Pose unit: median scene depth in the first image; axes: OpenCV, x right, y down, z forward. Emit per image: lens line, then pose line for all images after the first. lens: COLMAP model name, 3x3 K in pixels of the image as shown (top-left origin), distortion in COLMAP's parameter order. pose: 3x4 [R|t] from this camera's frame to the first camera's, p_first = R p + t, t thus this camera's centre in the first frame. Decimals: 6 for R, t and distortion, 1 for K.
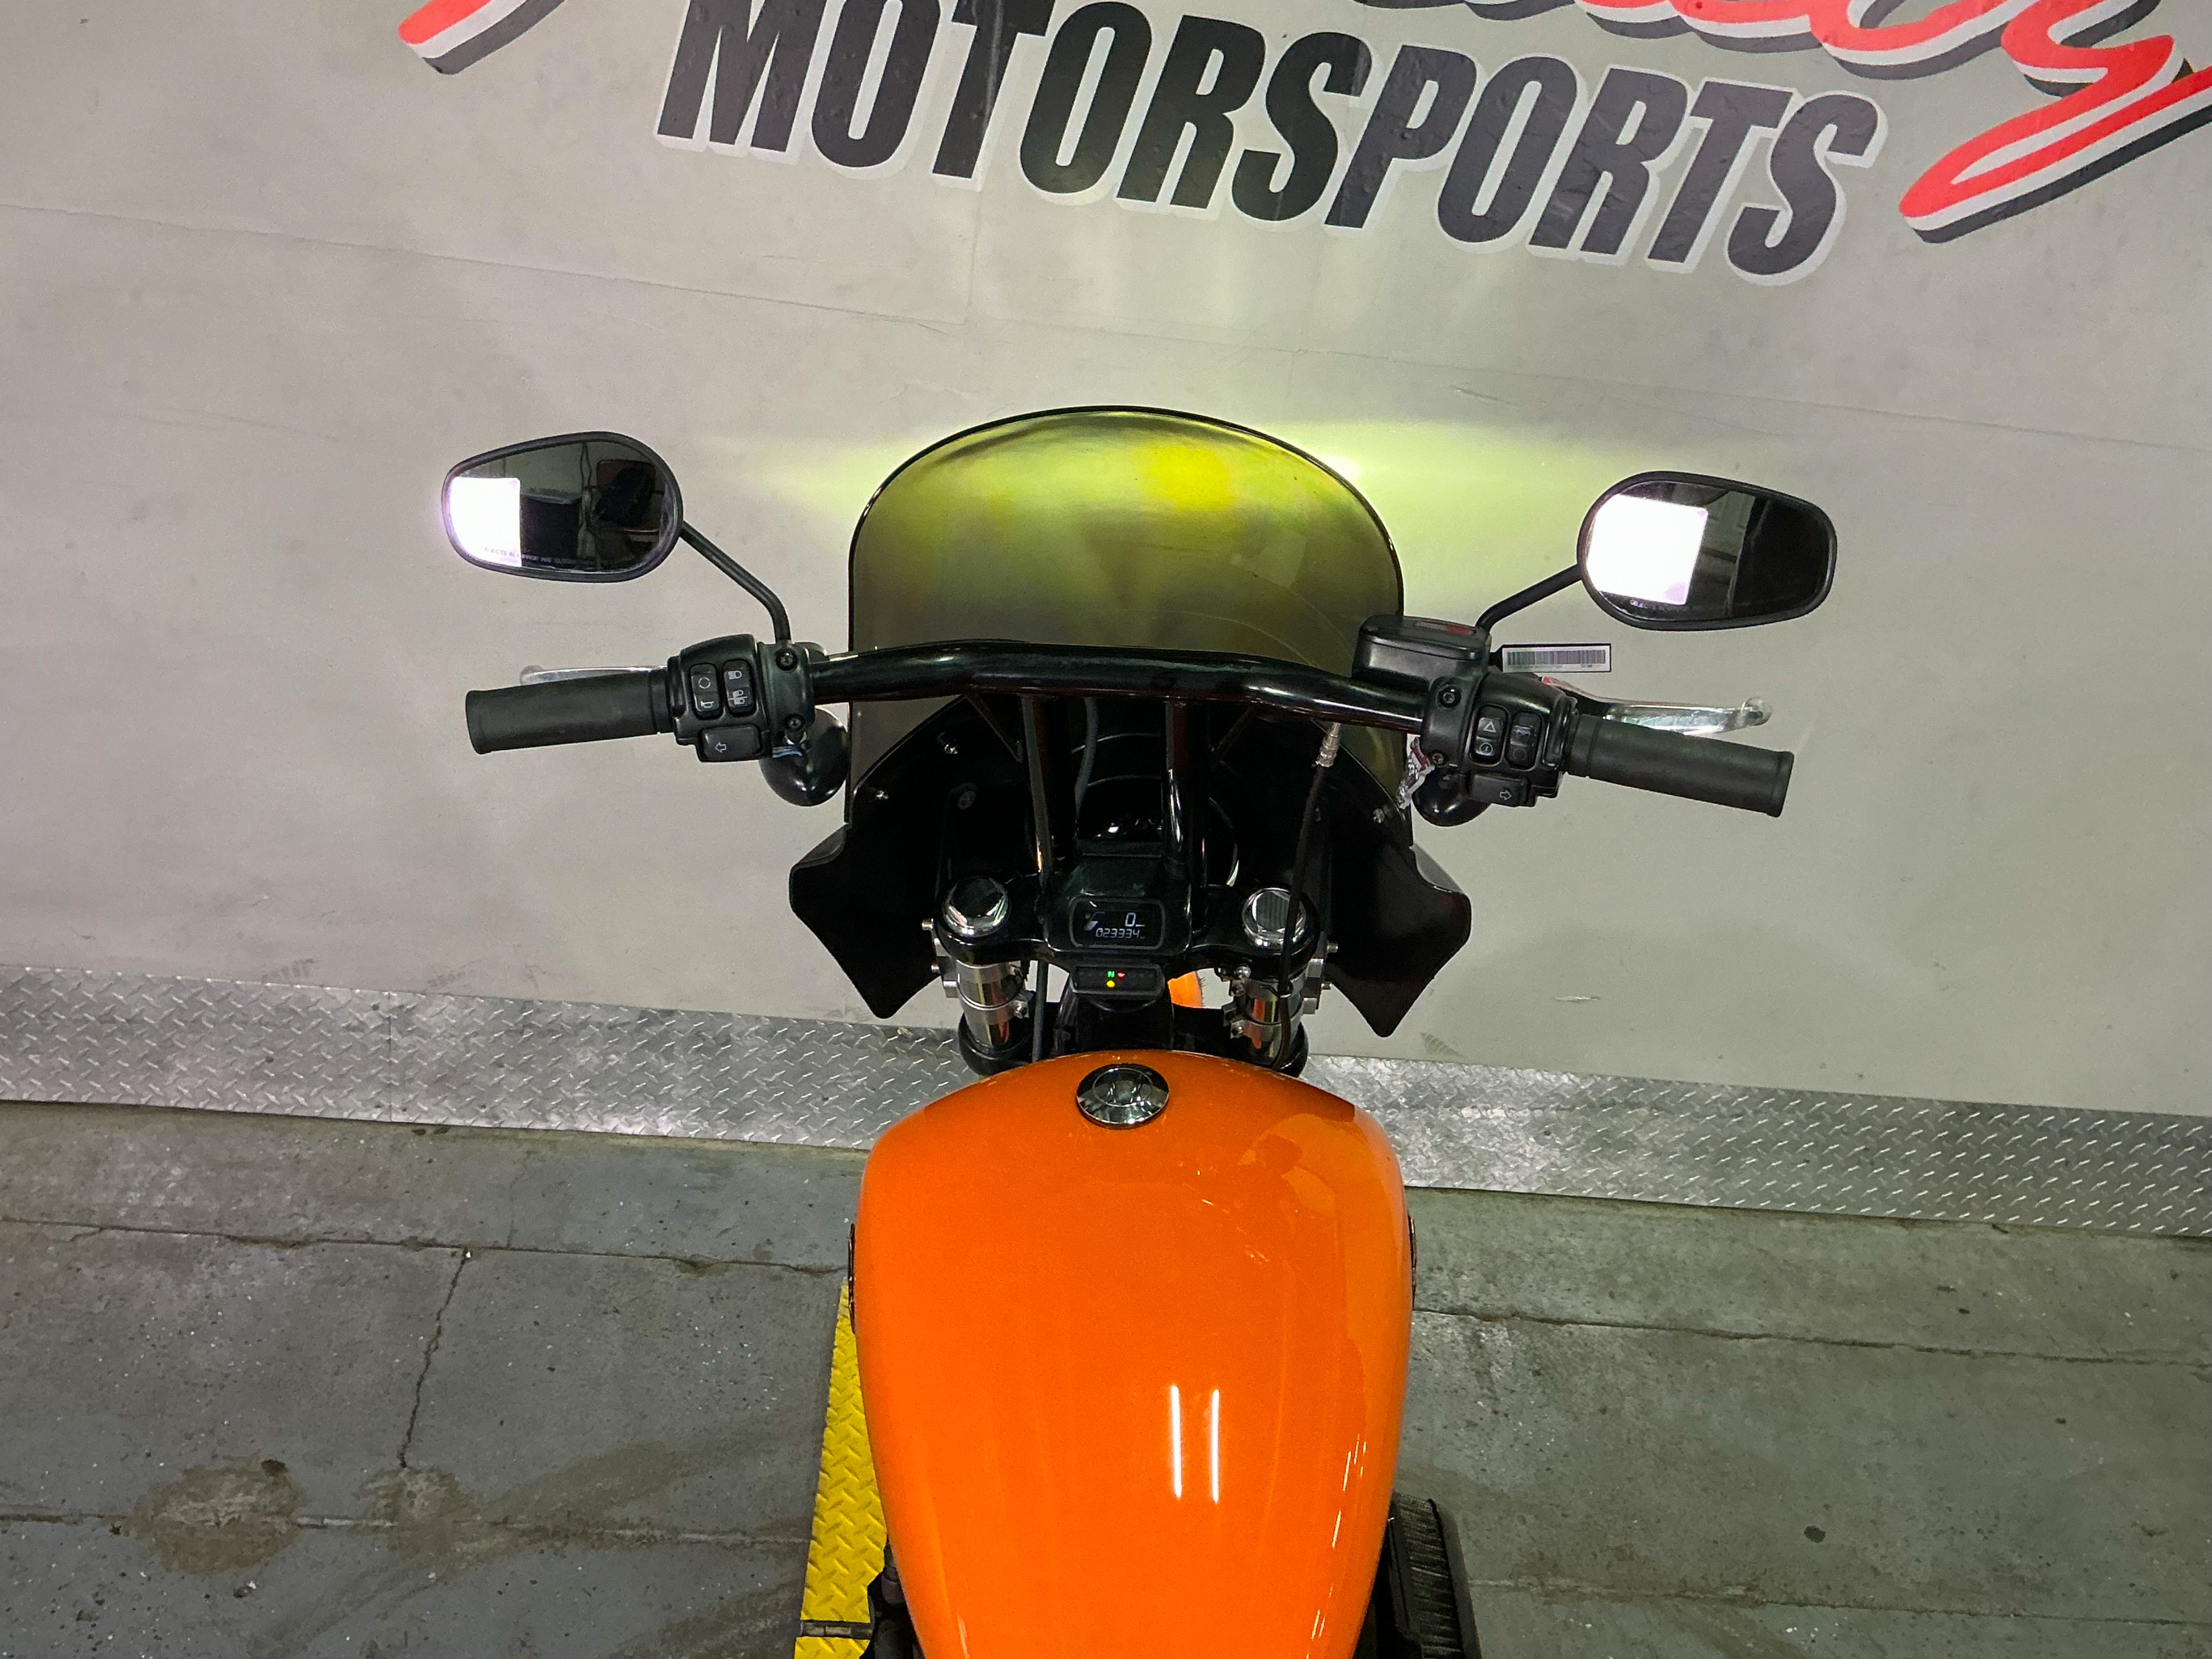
lens RADIAL K [[1989.0, 0, 1128.6], [0, 1989.0, 846.0], [0, 0, 1]] dist [0.017900, -0.020092]
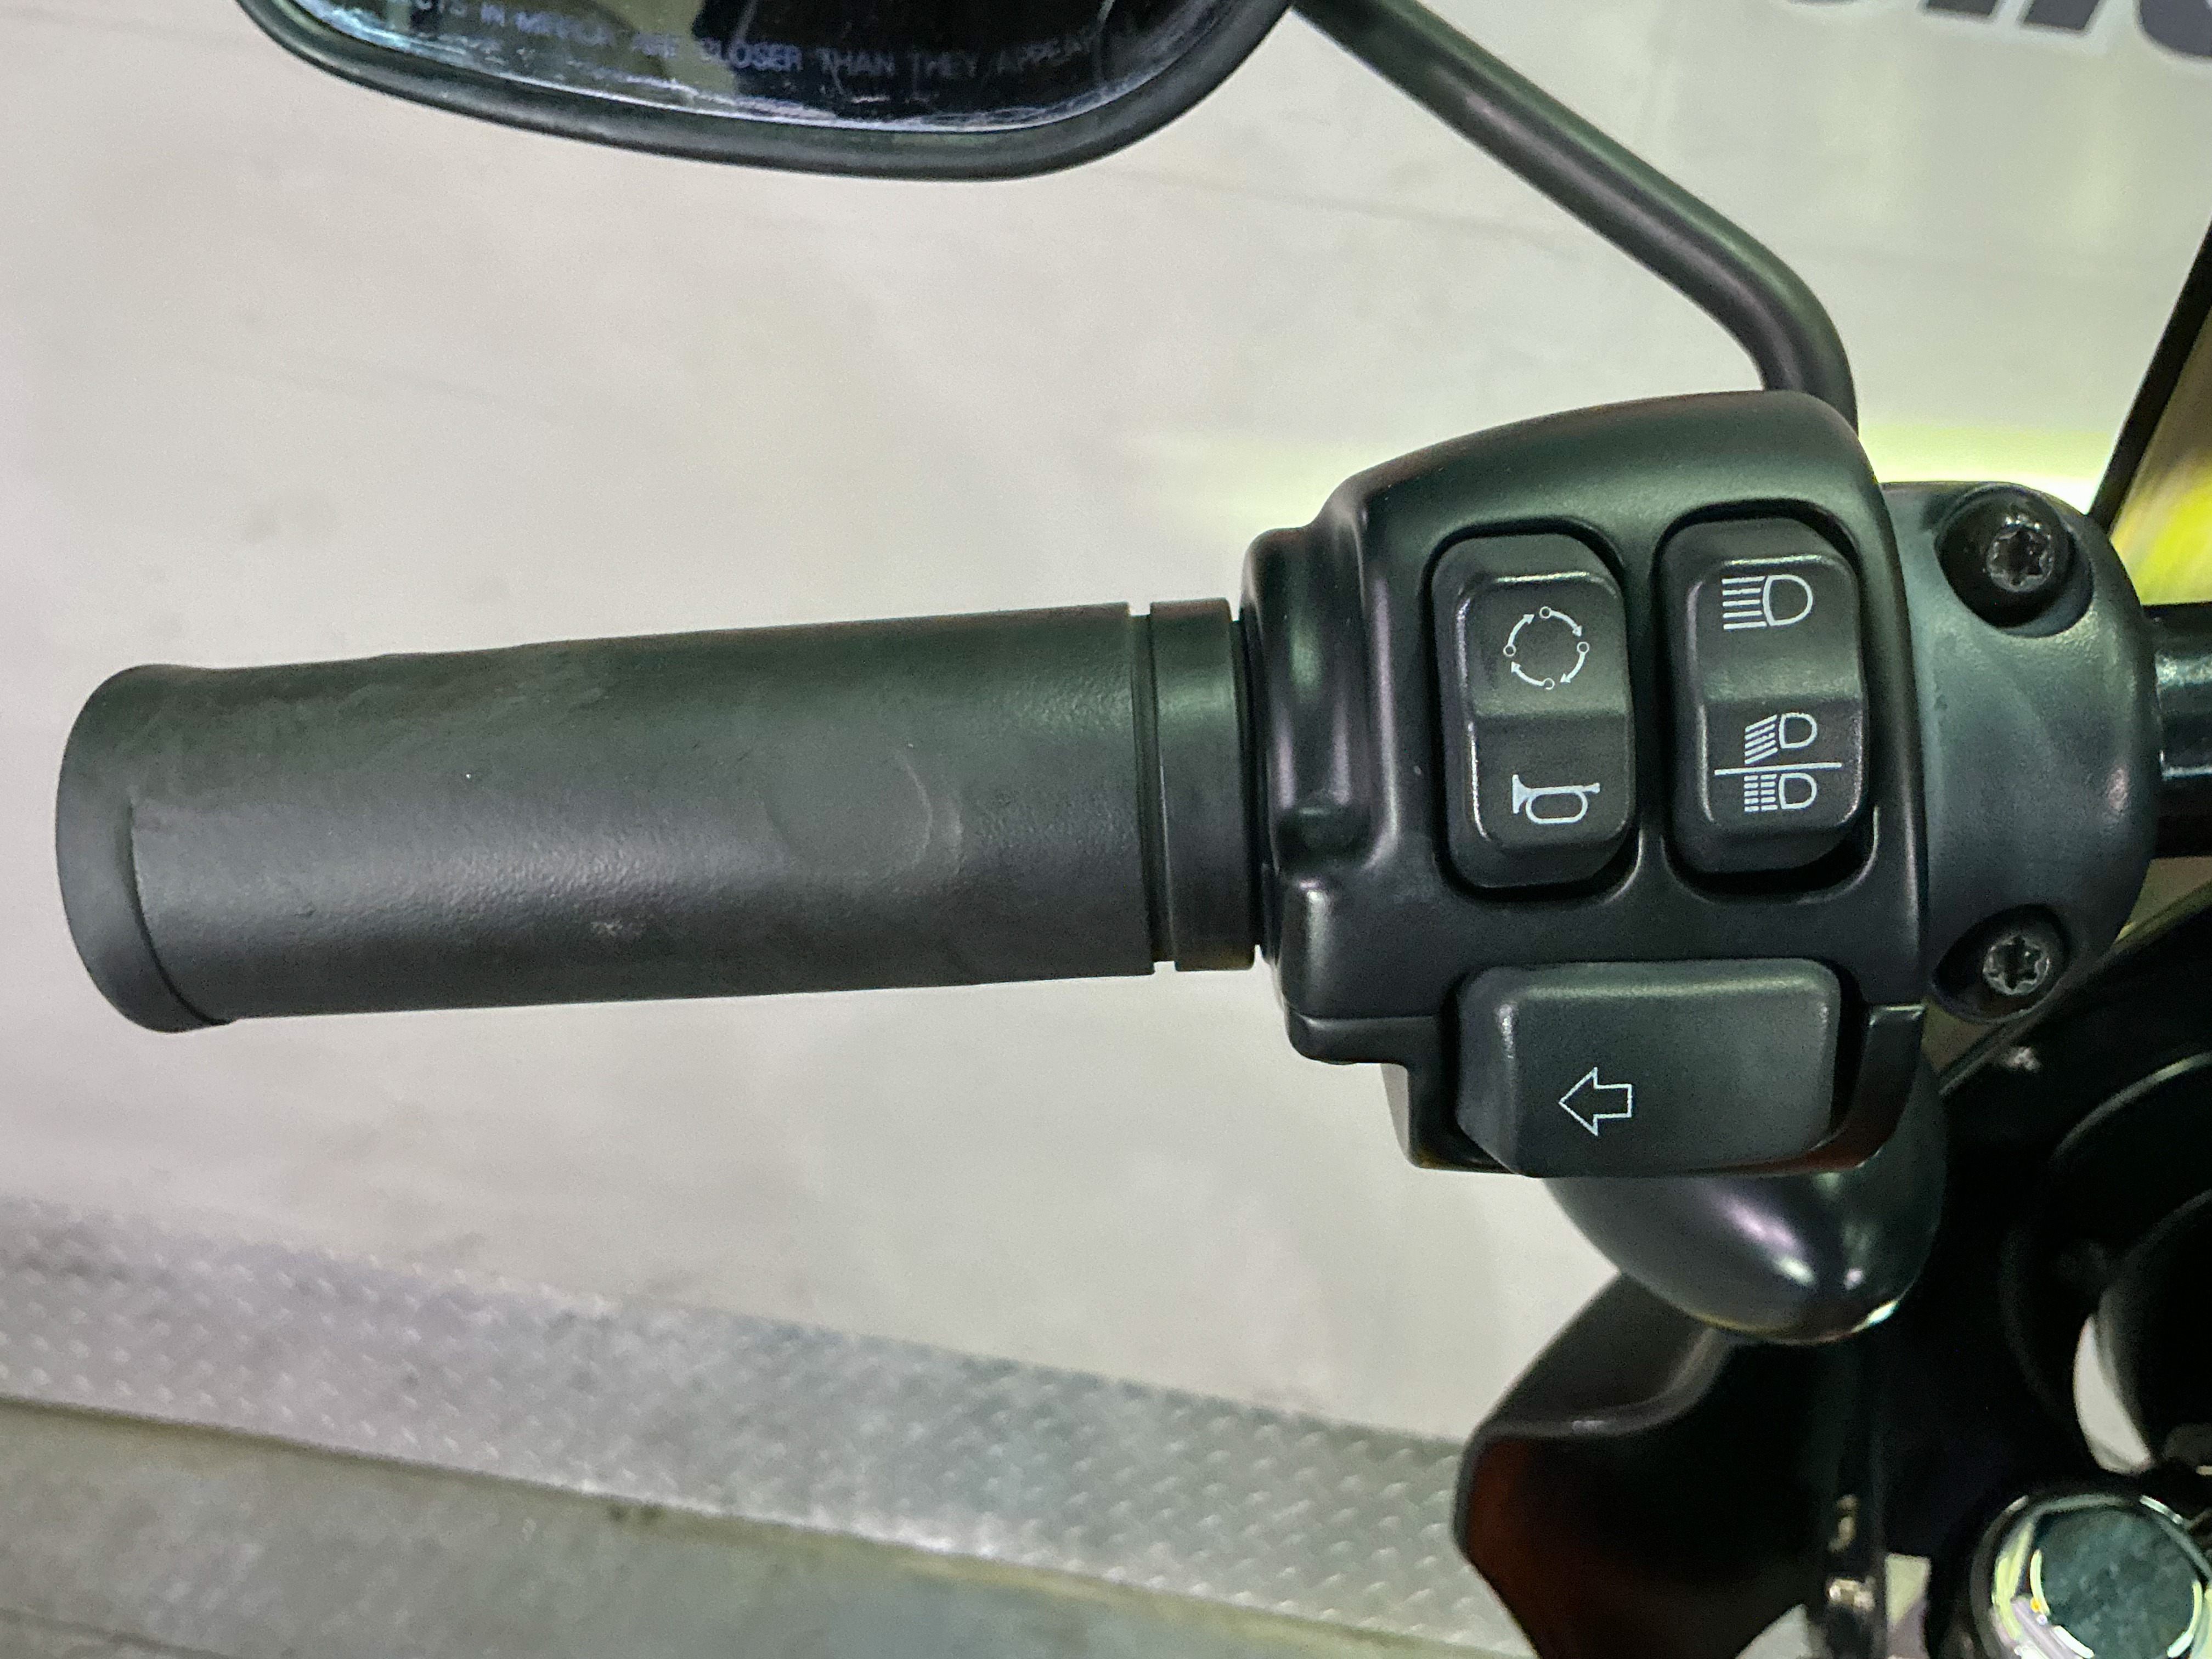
lens RADIAL K [[1989.0, 0, 1103.3], [0, 1989.0, 839.4], [0, 0, 1]] dist [0.017900, -0.020092]
pose [[0.981330, 0.056205, -0.183937, -0.096527], [-0.075057, 0.992432, -0.097188, -0.023138], [0.177083, 0.109179, 0.978121, 0.379742]]
